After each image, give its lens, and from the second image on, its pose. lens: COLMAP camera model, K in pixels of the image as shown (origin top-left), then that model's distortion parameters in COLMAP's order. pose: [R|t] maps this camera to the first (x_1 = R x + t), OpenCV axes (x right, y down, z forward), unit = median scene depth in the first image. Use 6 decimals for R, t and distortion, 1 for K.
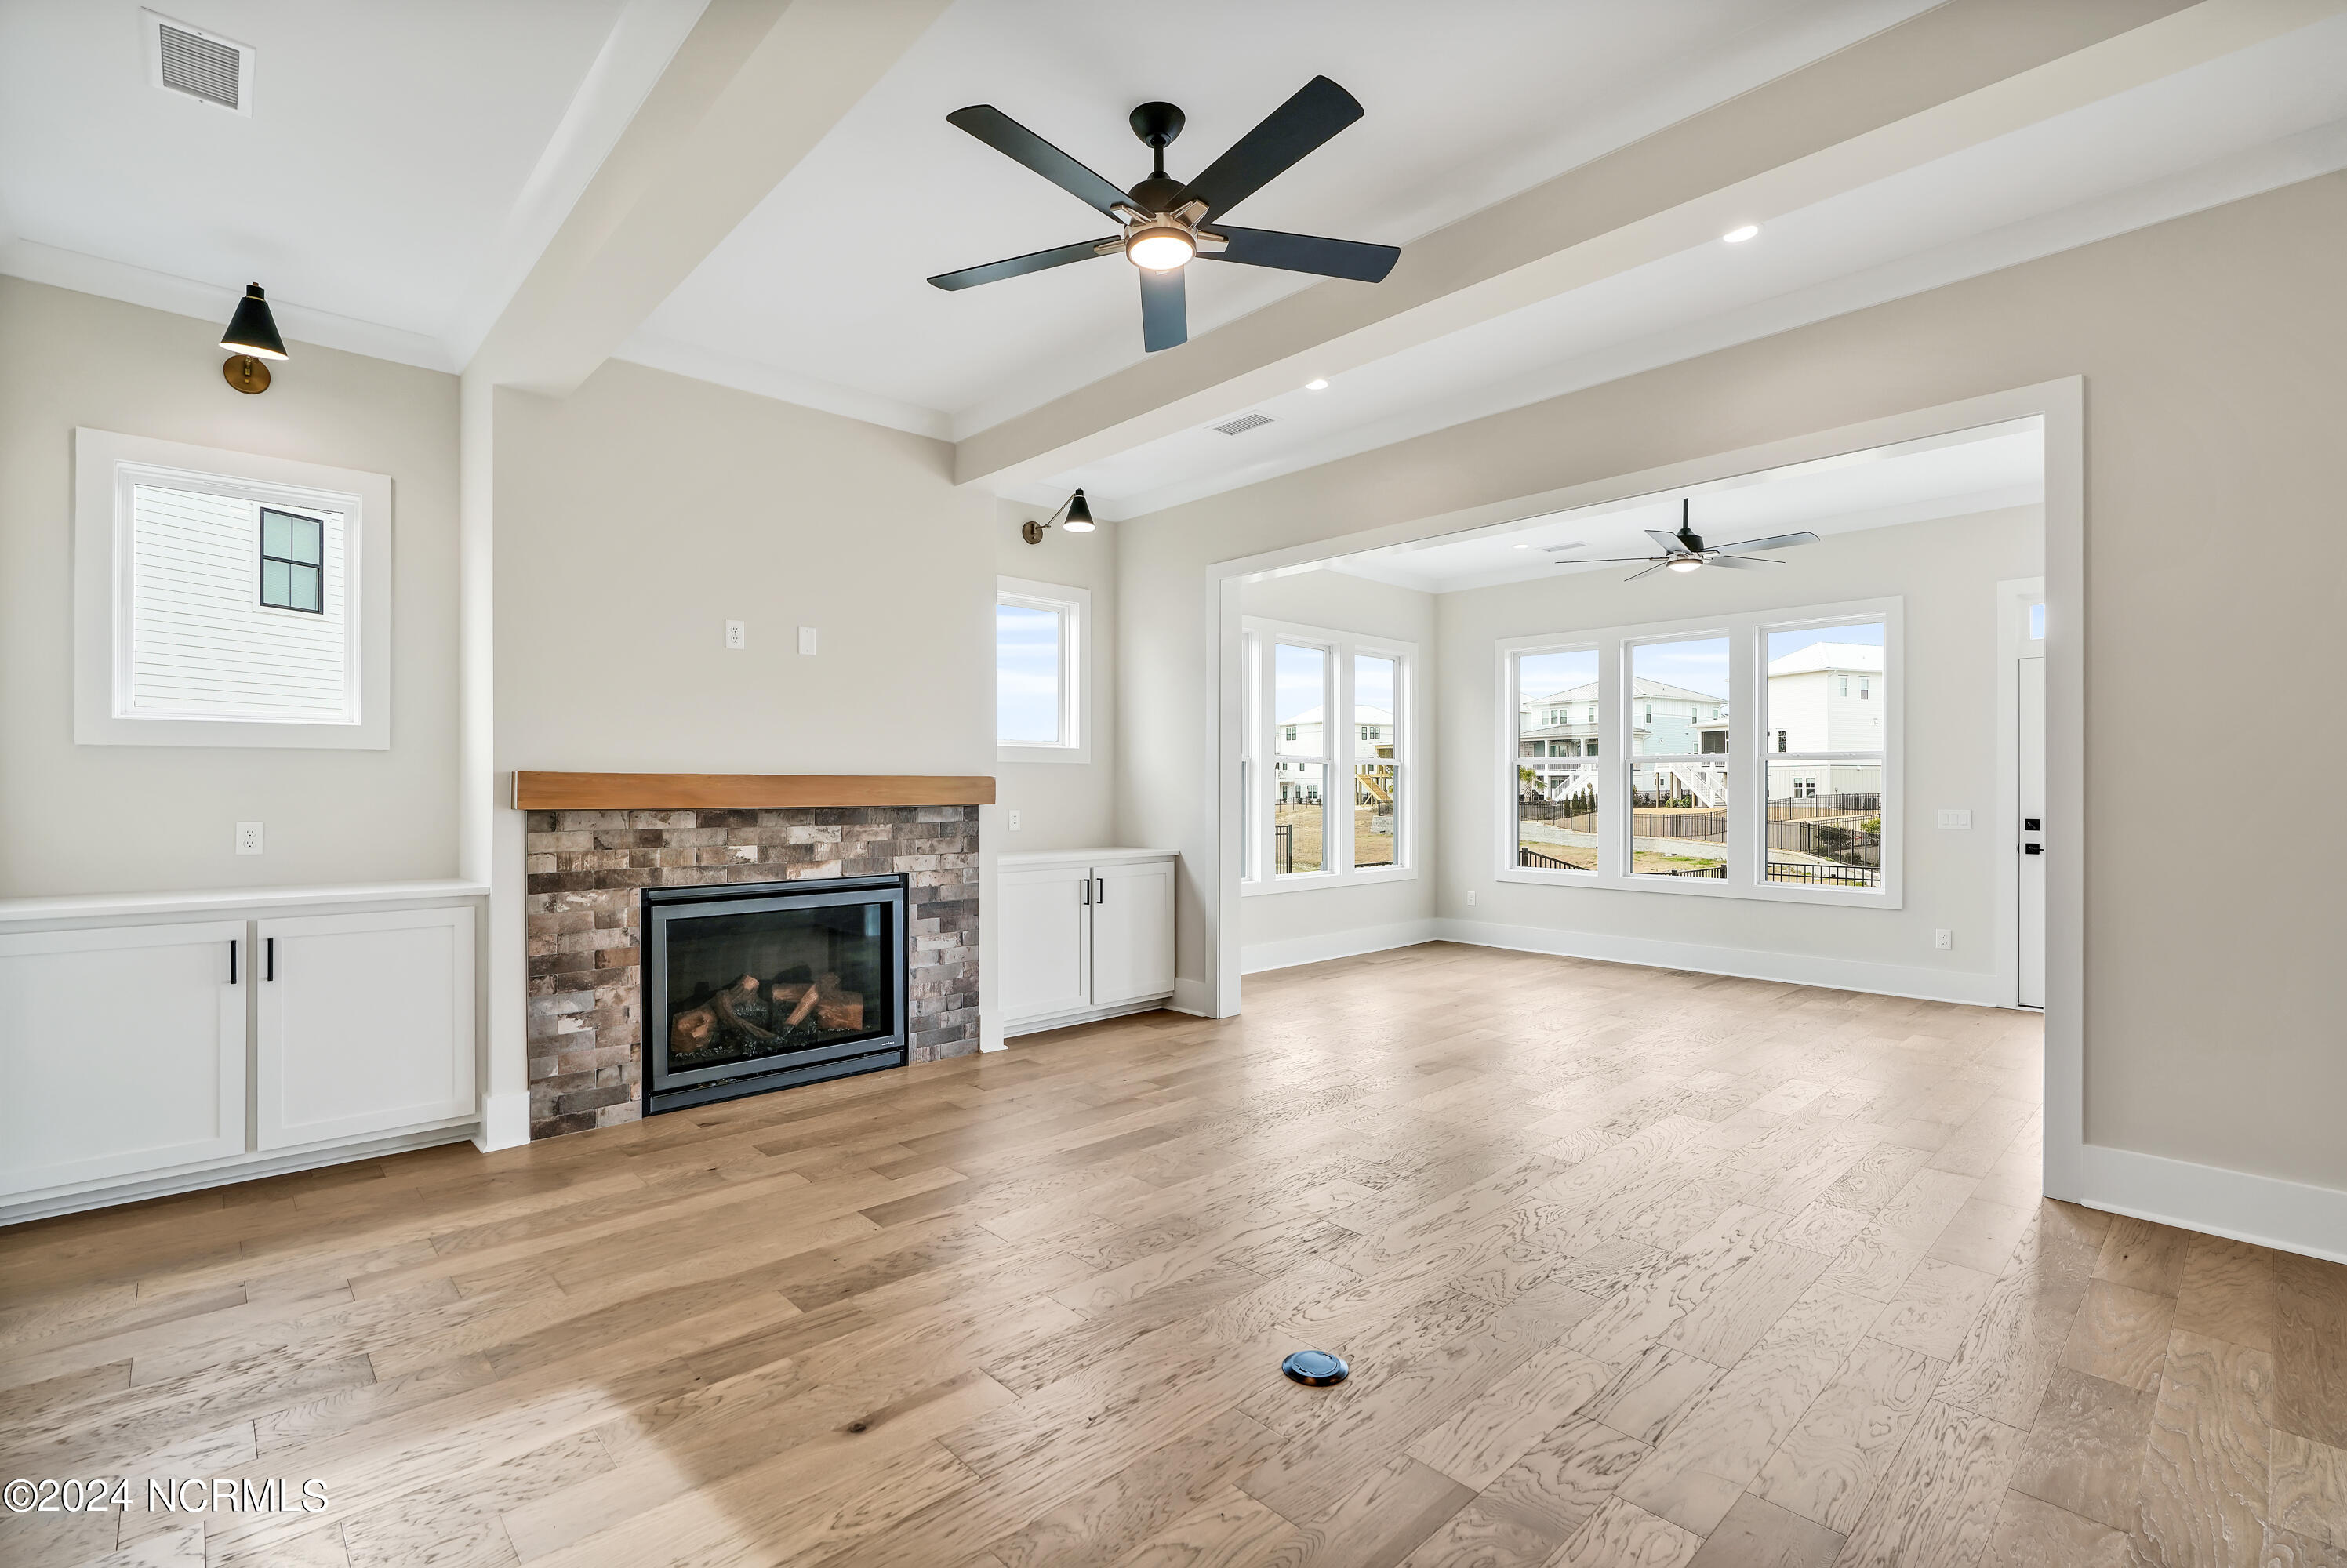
lens RADIAL K [[1057.5, 0, 1174.0], [0, 1057.5, 789.7], [0, 0, 1]] dist [-0.022065, 0.007761]
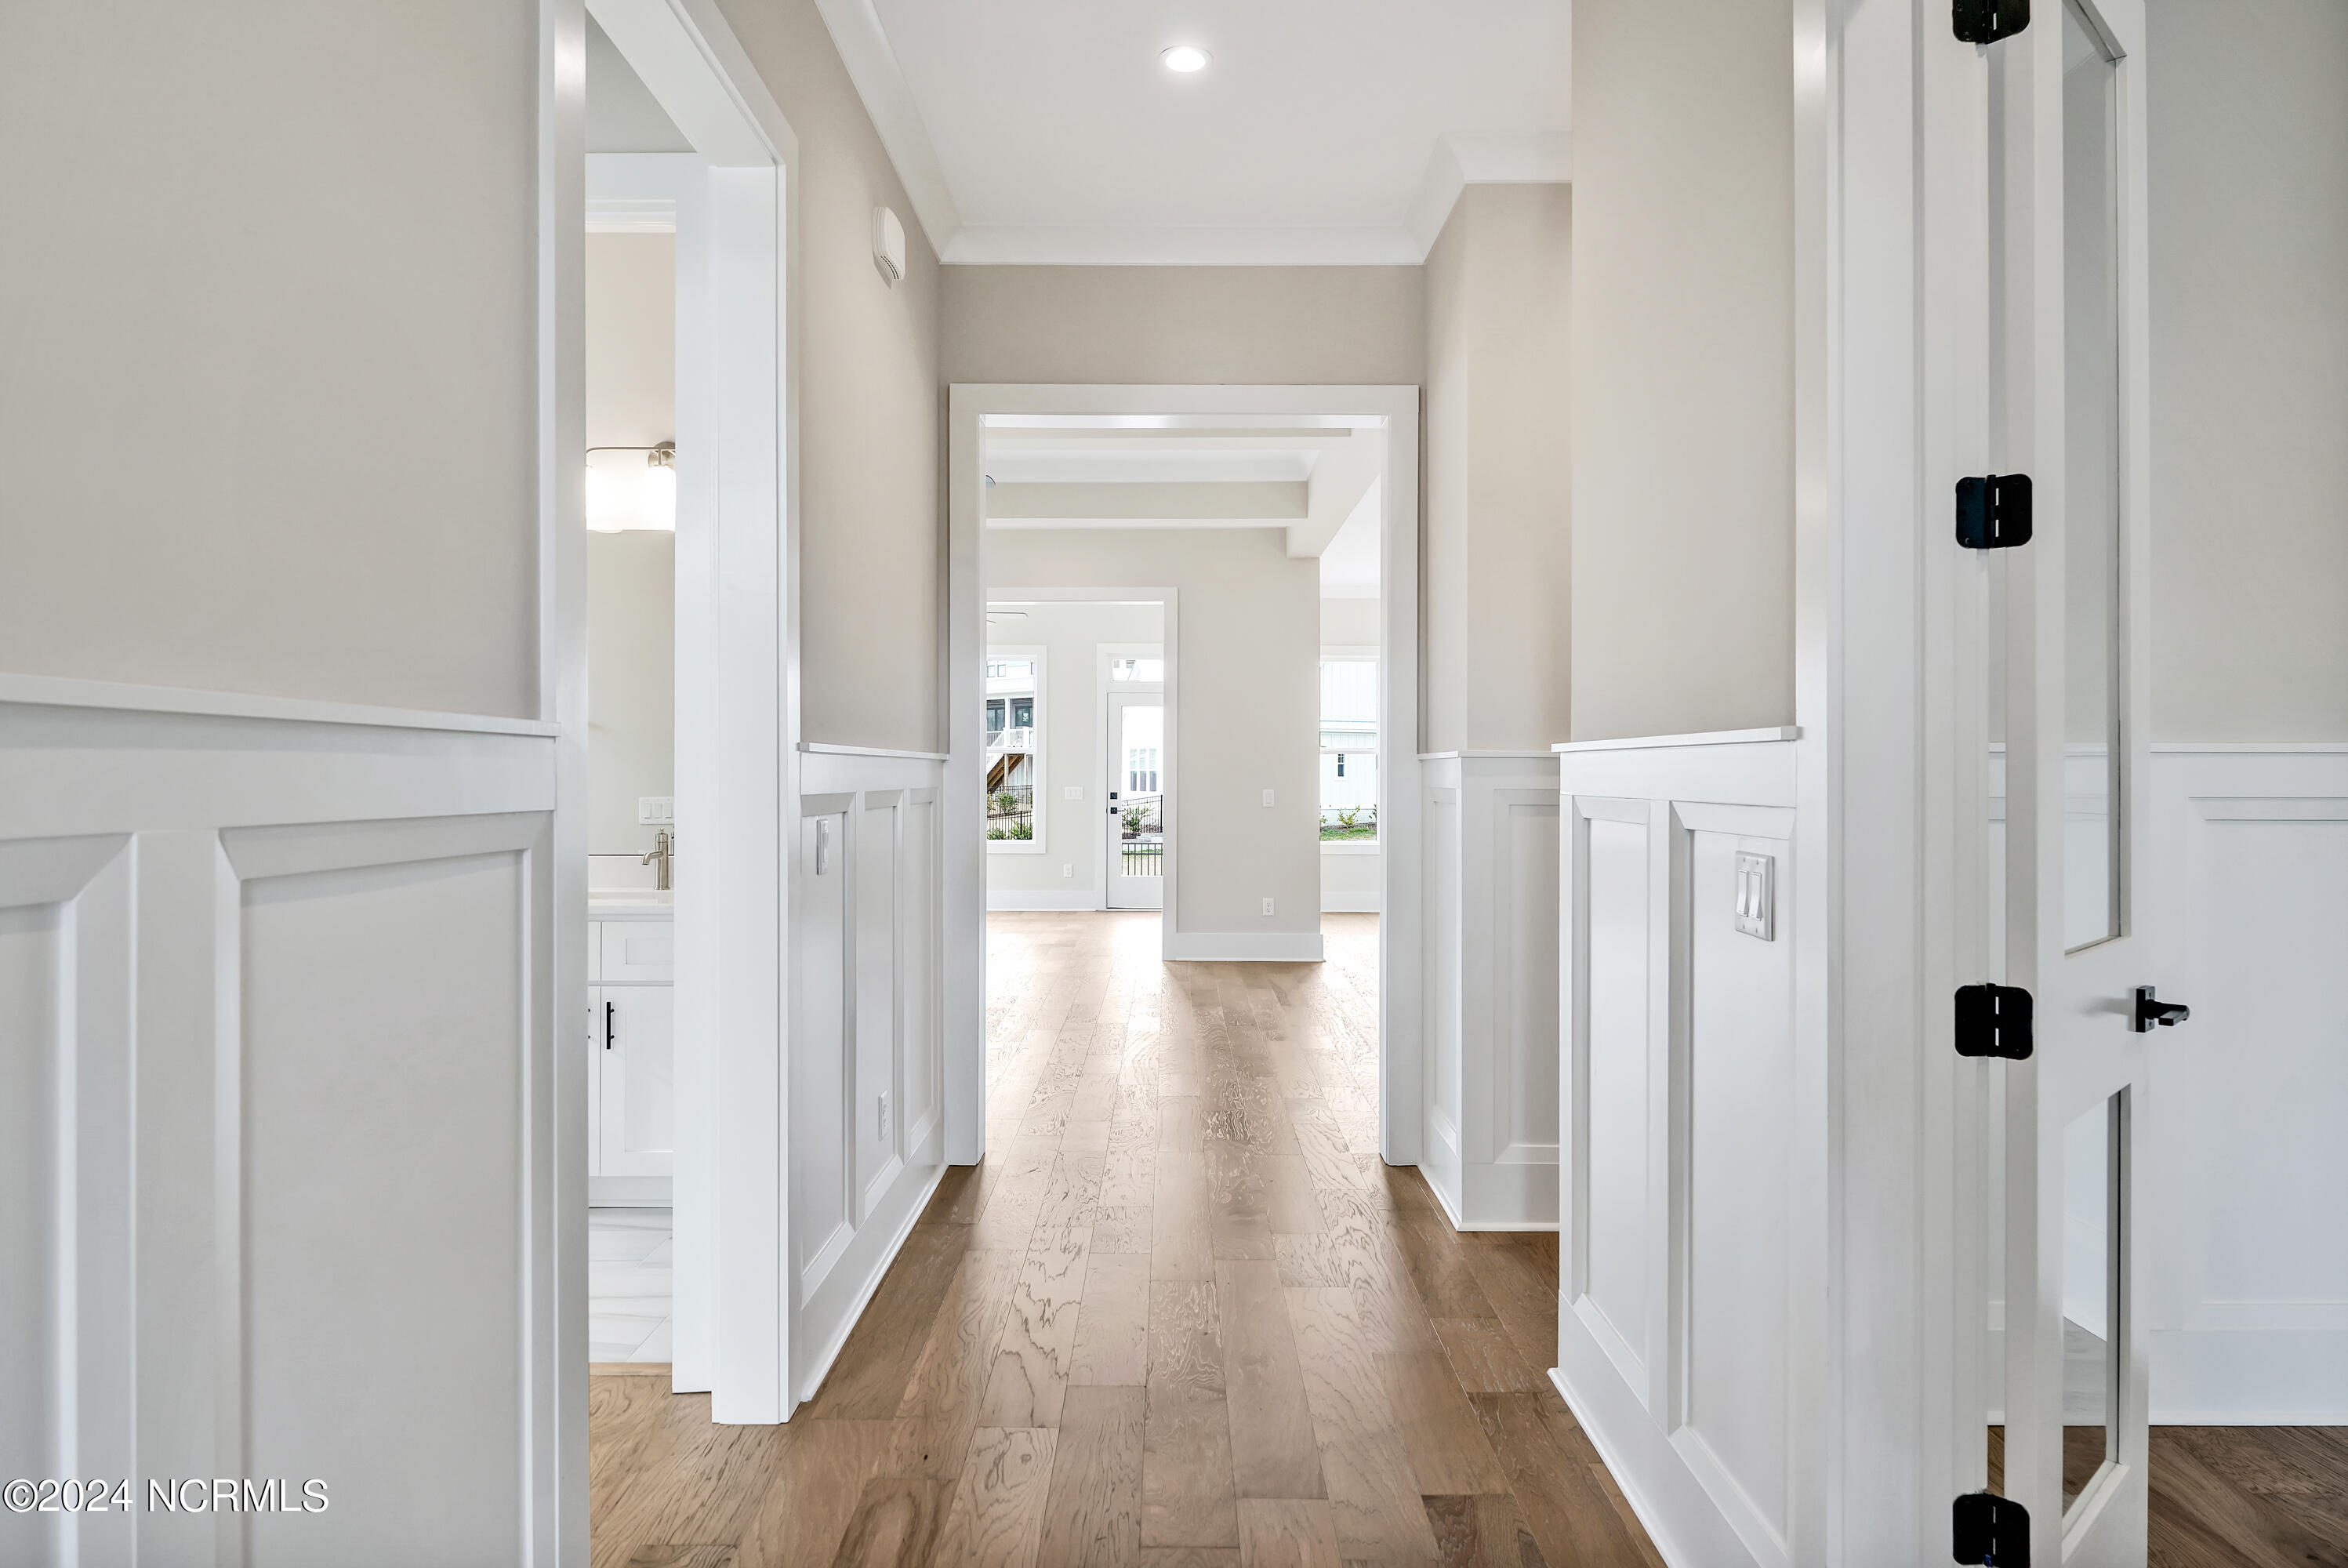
lens RADIAL K [[1387.7, 0, 1177.5], [0, 1387.7, 779.4], [0, 0, 1]] dist [-0.000448, -0.000001]
pose [[0.684275, -0.000820, 0.729224, -0.956283], [-0.002501, 0.999991, 0.003471, 0.000821], [-0.729220, -0.004199, 0.684266, -0.764041]]
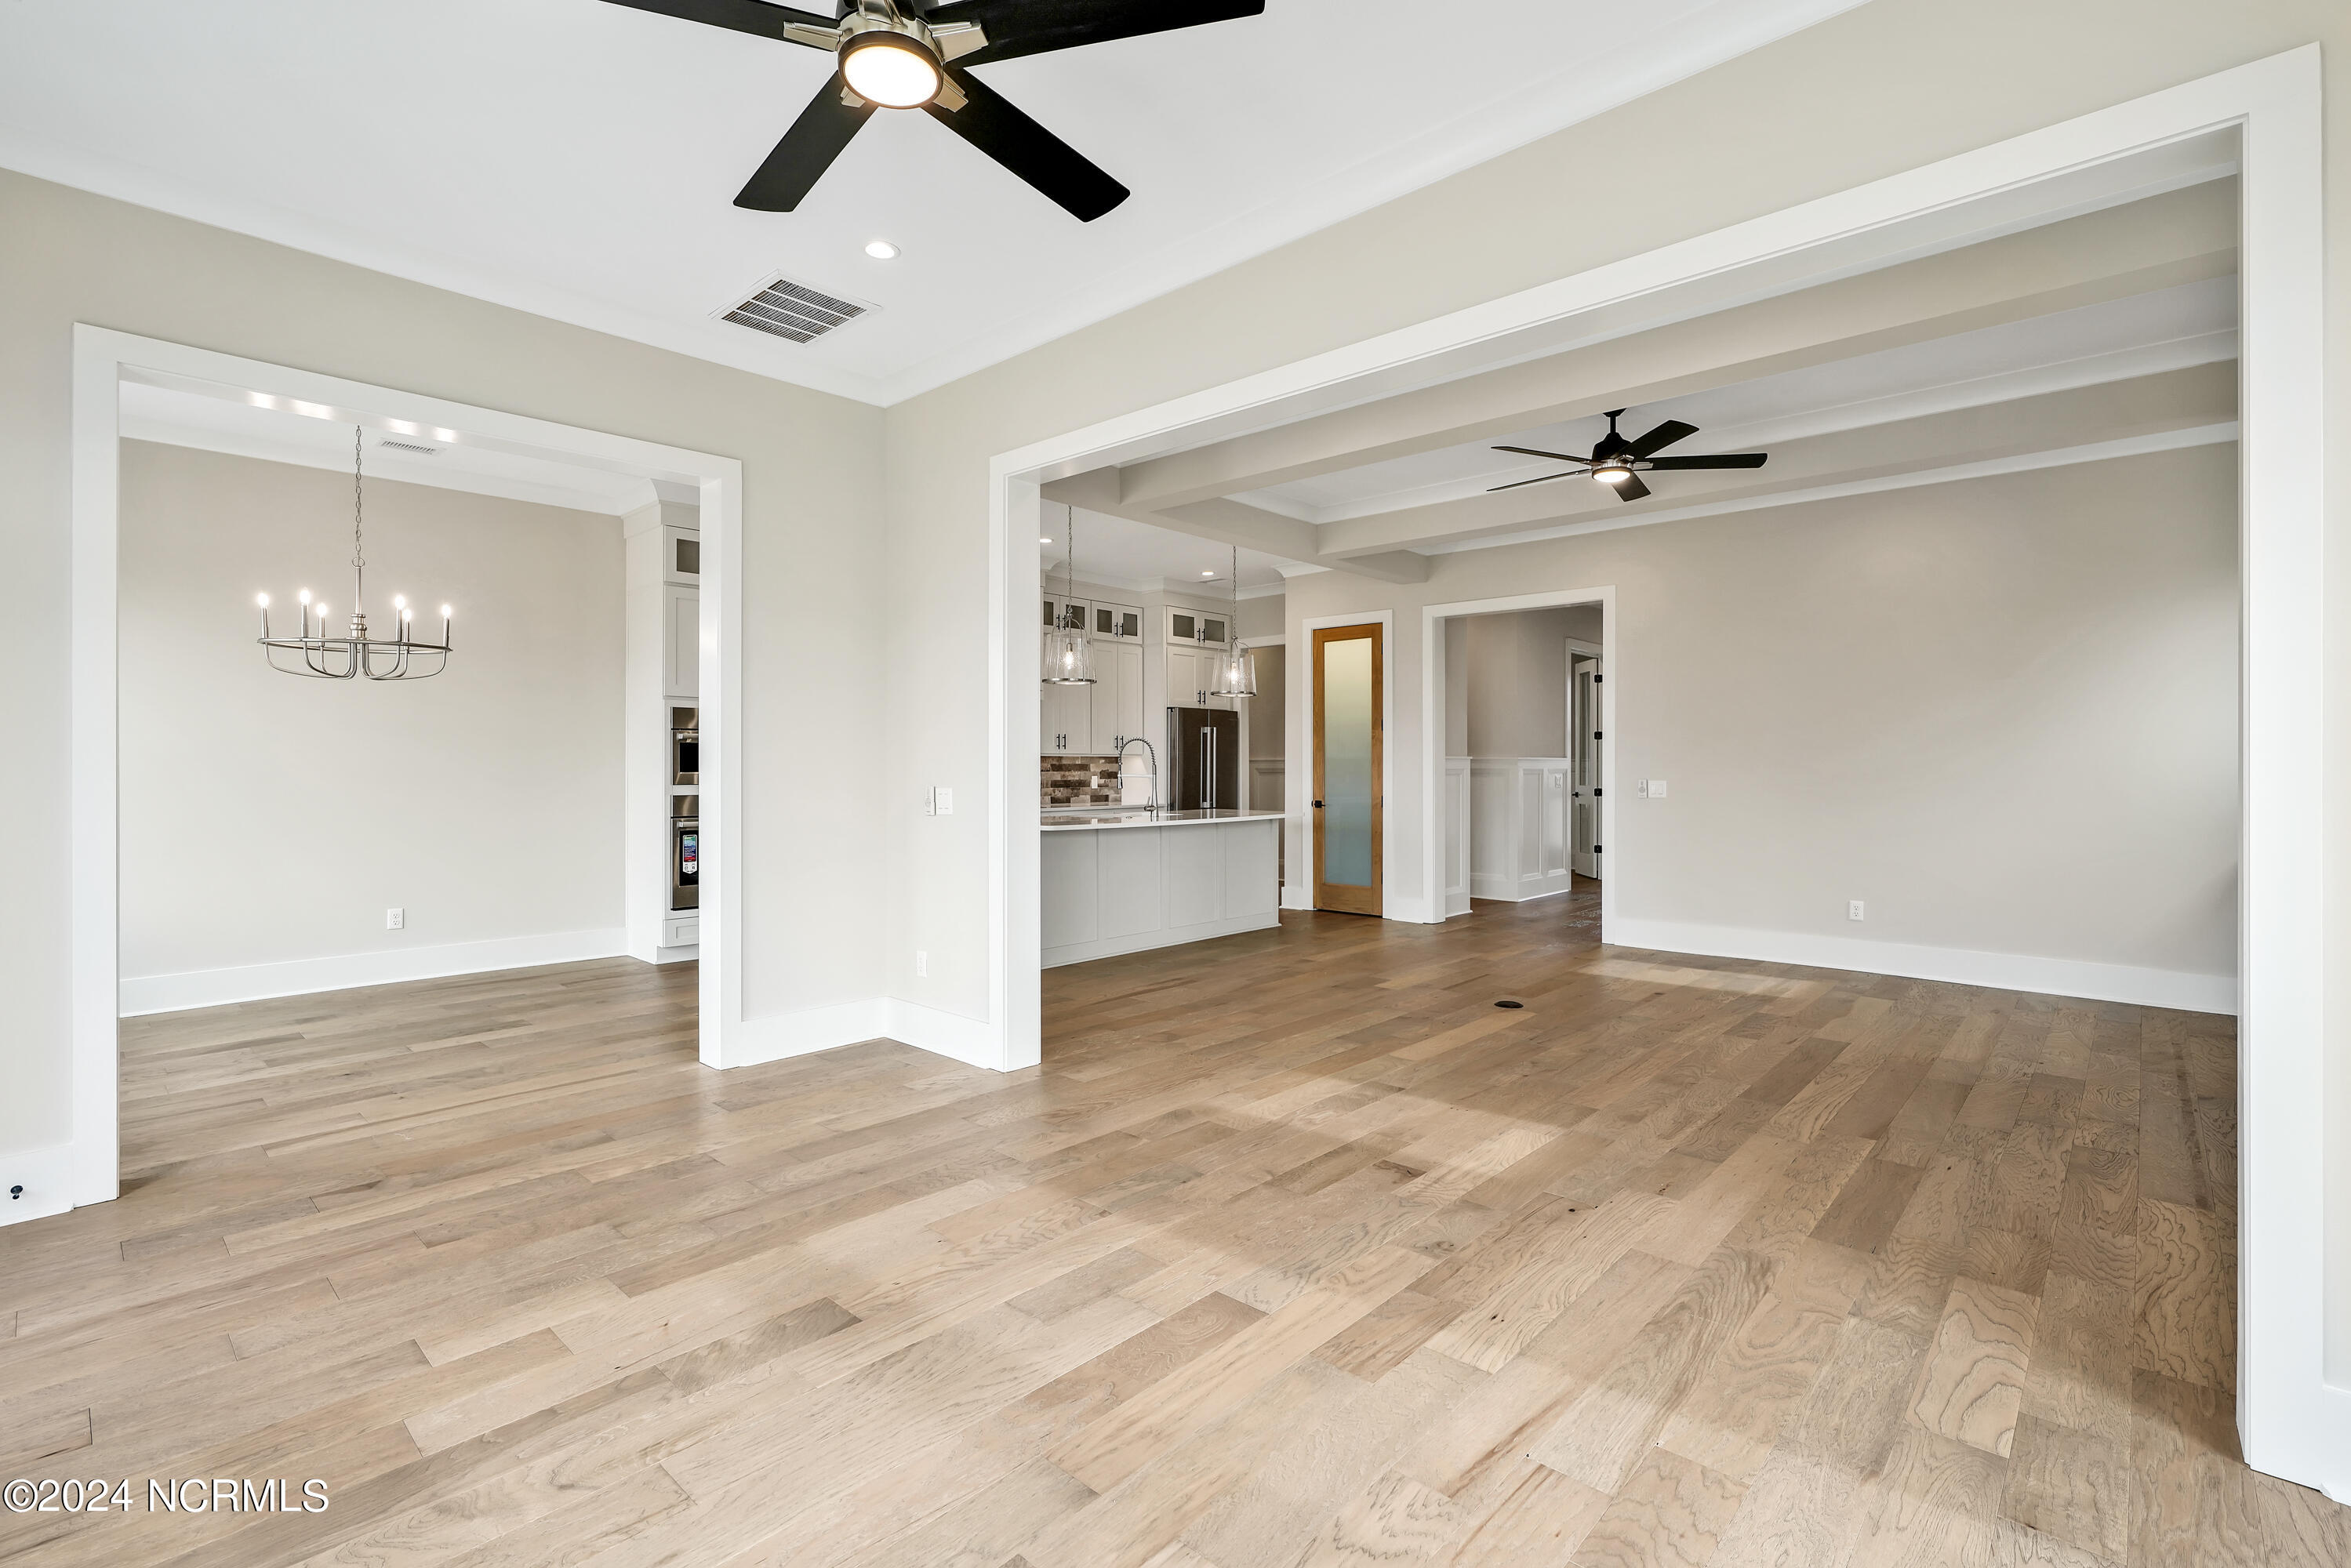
lens RADIAL K [[1059.3, 0, 1174.9], [0, 1059.3, 766.3], [0, 0, 1]] dist [-0.022065, 0.007761]
pose [[-0.997520, -0.000936, -0.070383, 0.576639], [-0.001103, 0.999997, 0.002325, -0.000139], [0.070380, 0.002396, -0.997517, 1.812045]]
